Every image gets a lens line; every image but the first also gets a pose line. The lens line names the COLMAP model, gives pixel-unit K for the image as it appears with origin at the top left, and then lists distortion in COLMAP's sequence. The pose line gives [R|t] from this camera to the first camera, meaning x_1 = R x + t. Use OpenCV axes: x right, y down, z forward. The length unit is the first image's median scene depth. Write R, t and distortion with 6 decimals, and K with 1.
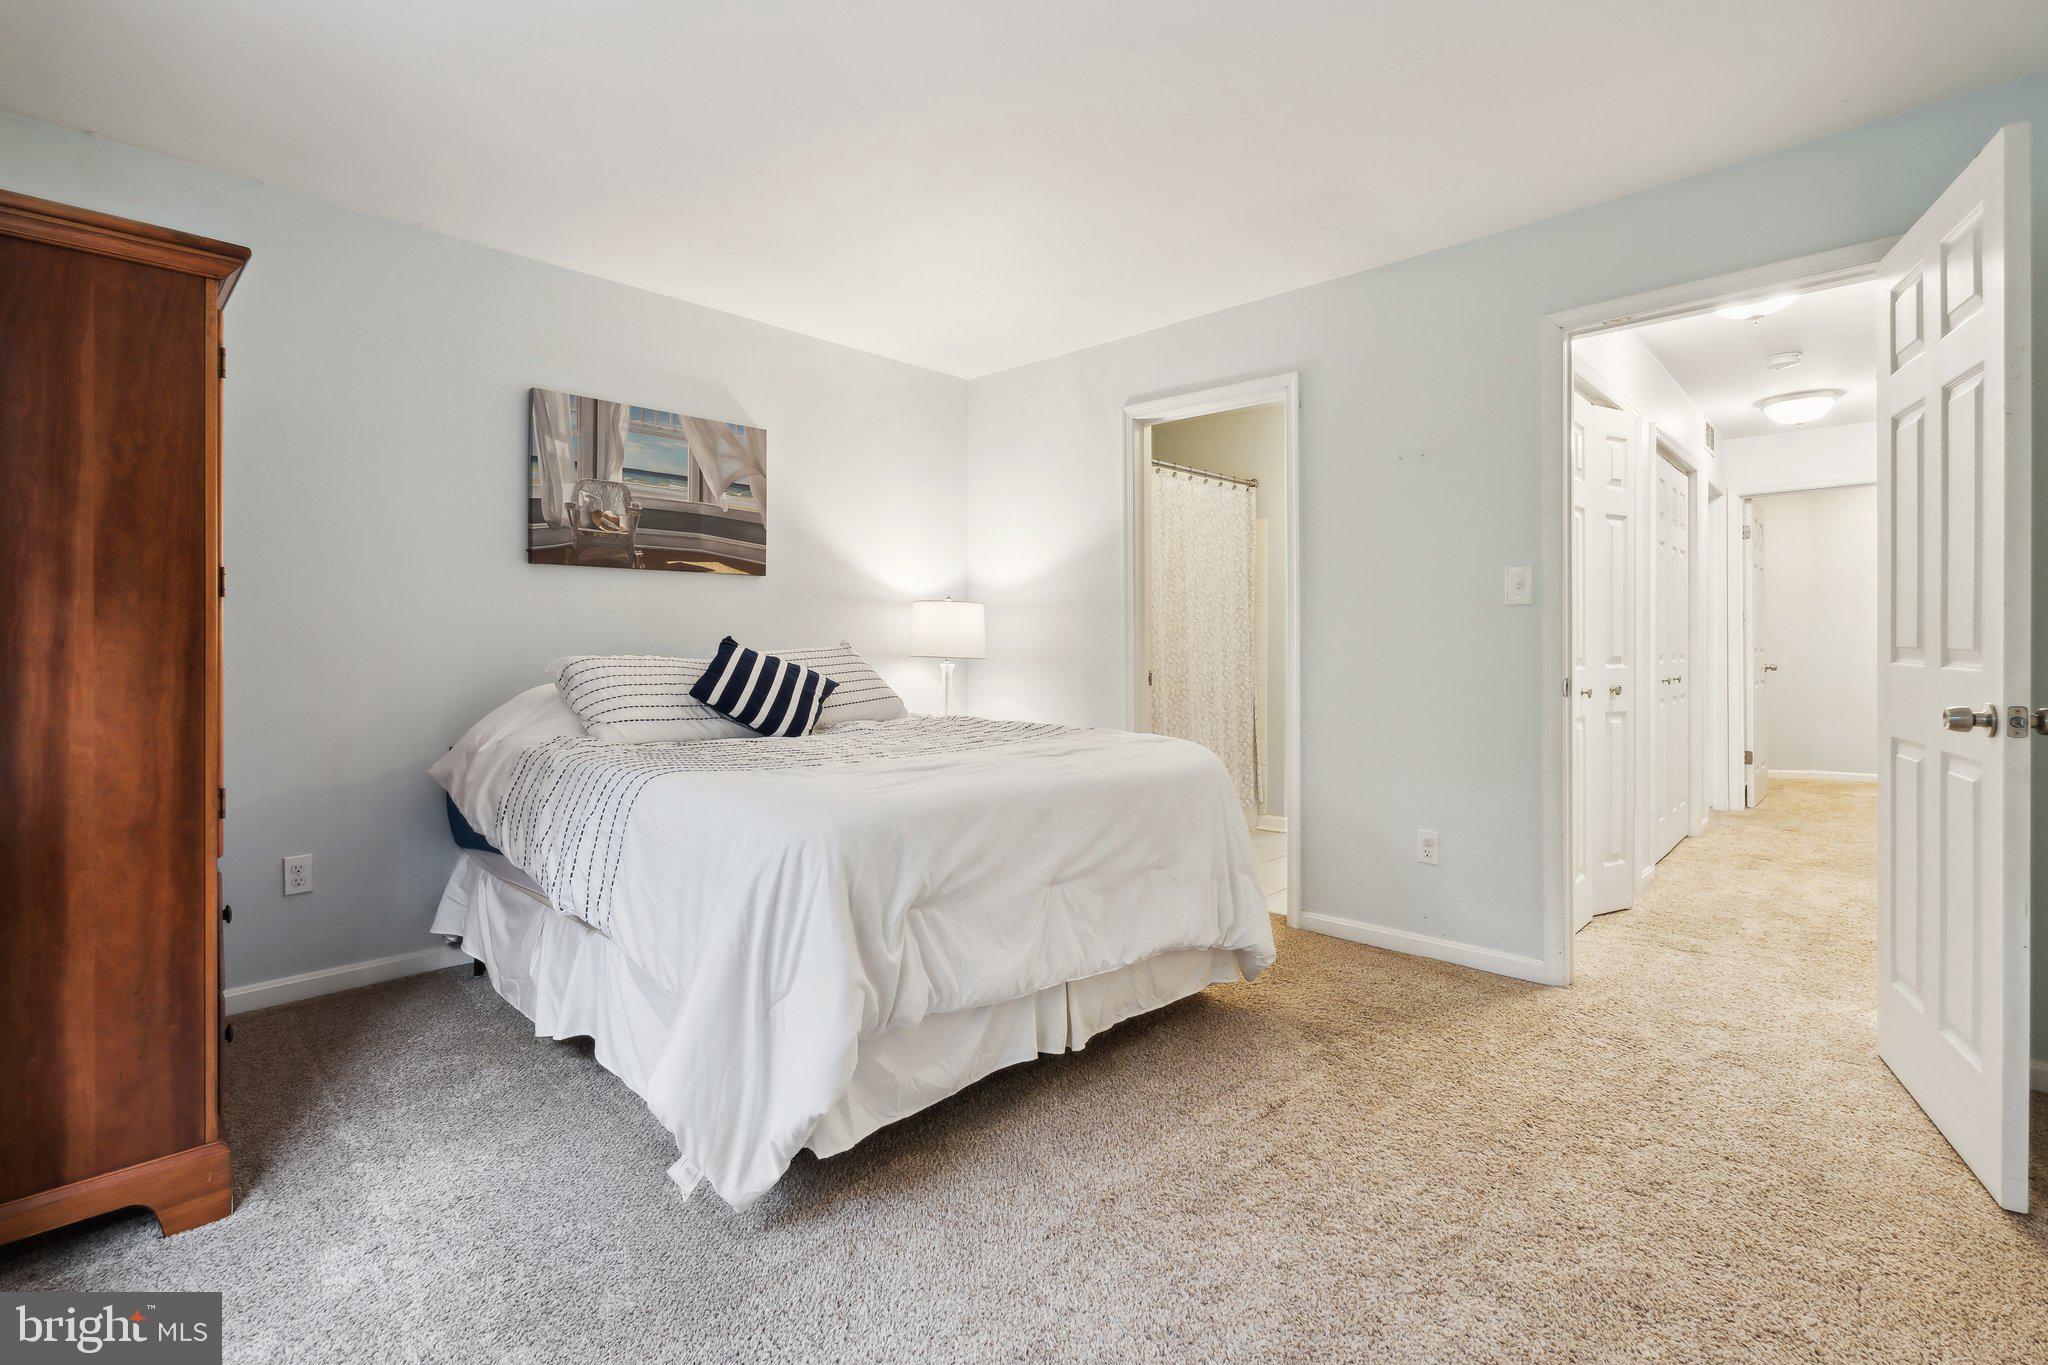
lens RADIAL K [[917.4, 0, 1021.0], [0, 917.4, 642.1], [0, 0, 1]] dist [-0.004401, 0.000181]
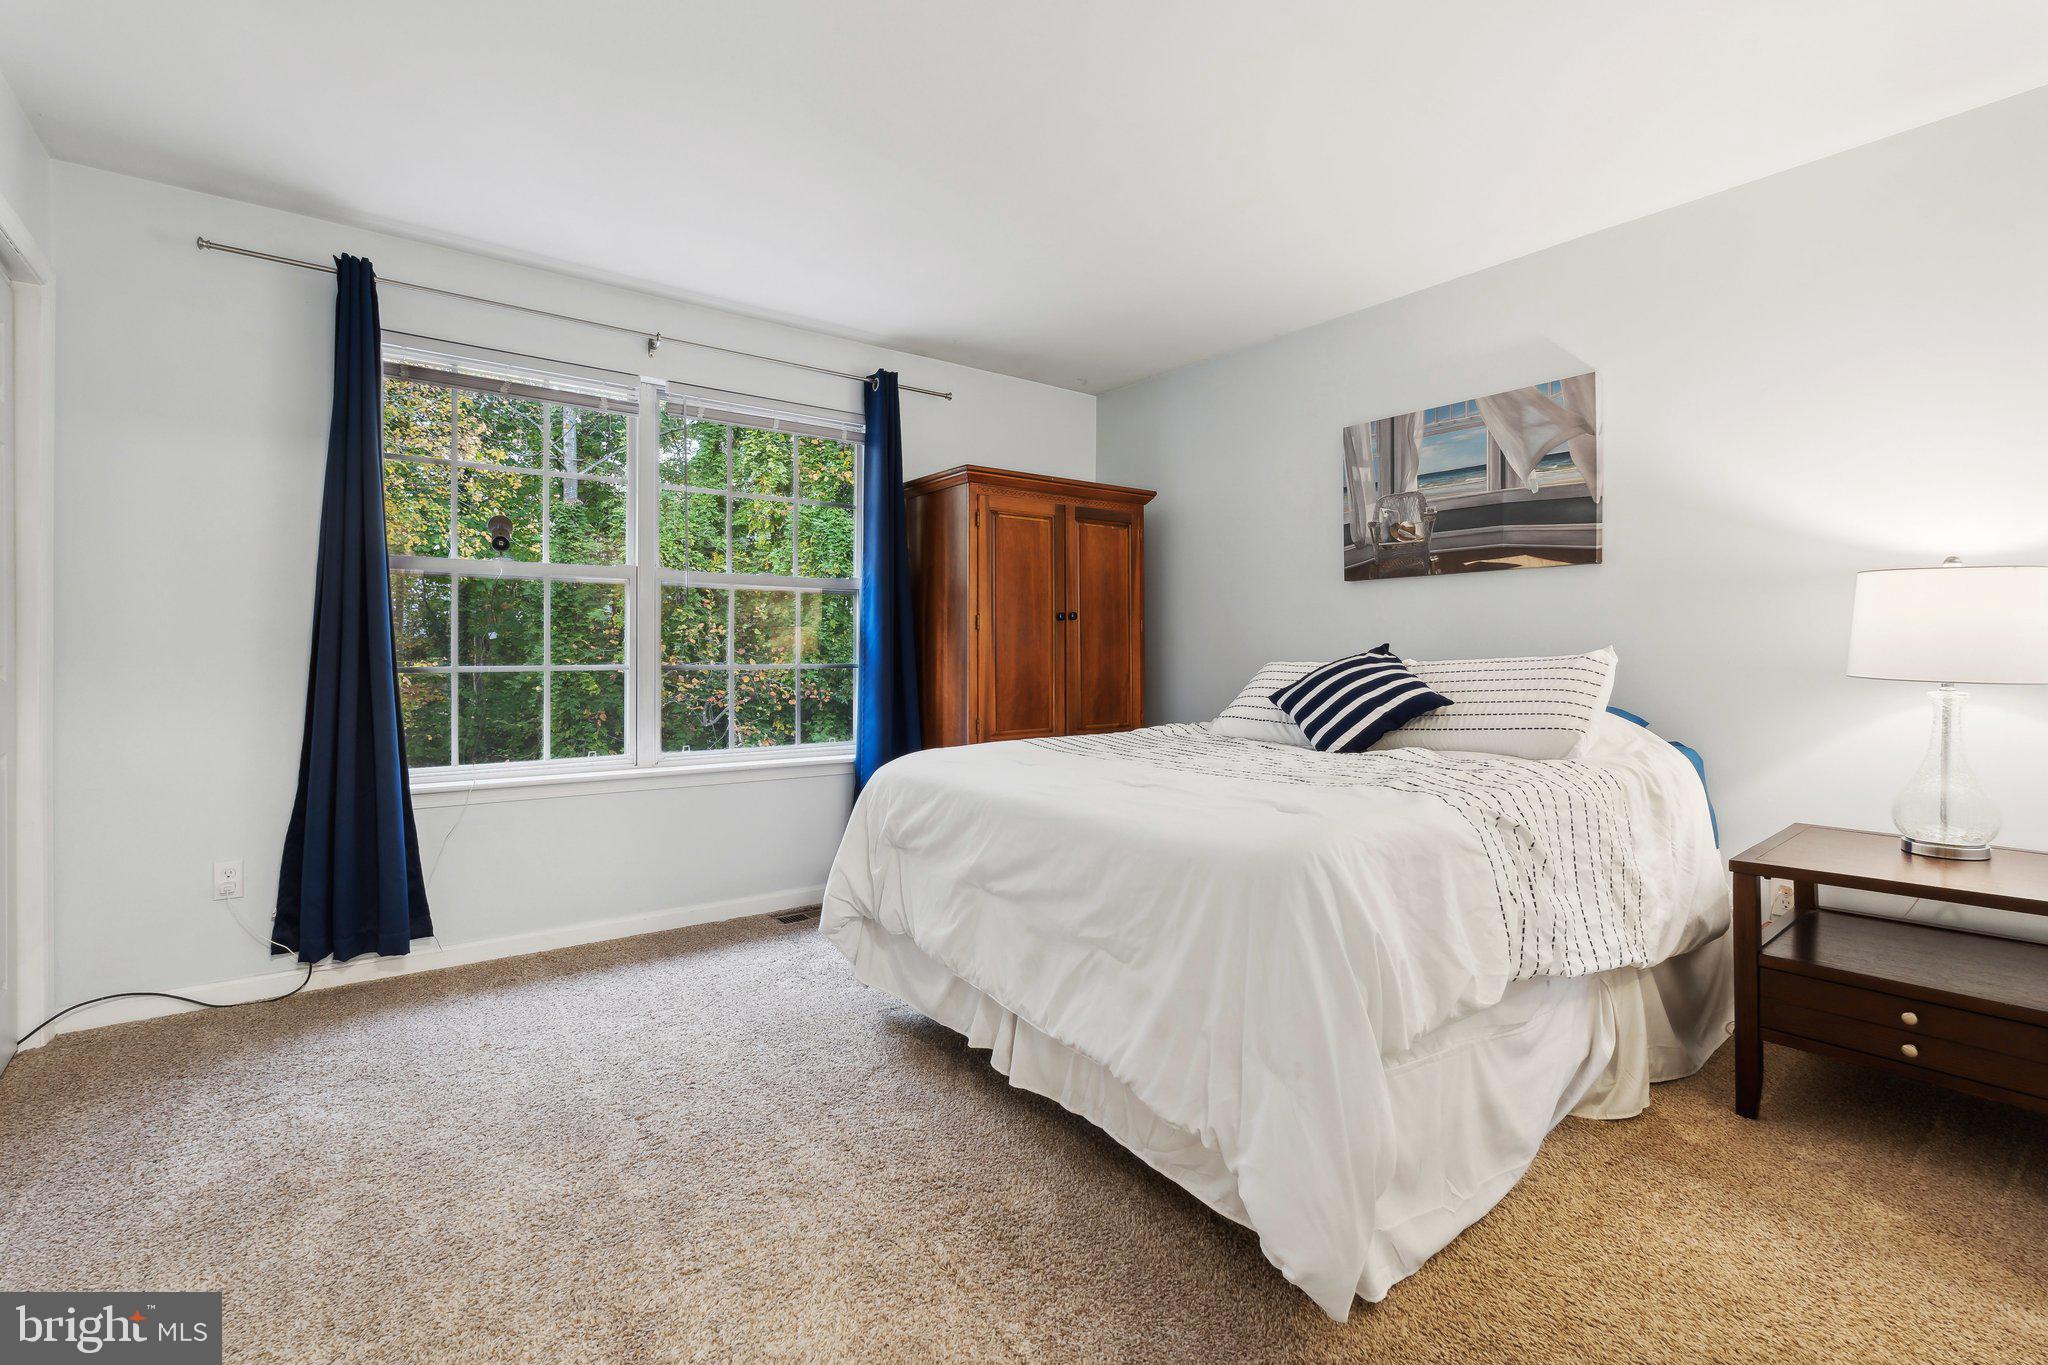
lens RADIAL K [[954.3, 0, 1028.0], [0, 954.3, 637.8], [0, 0, 1]] dist [0.016248, -0.000343]
pose [[-0.161430, -0.011933, -0.986812, 0.658927], [0.001659, 0.999922, -0.012363, -0.001277], [0.986883, -0.003633, -0.161397, 0.746281]]
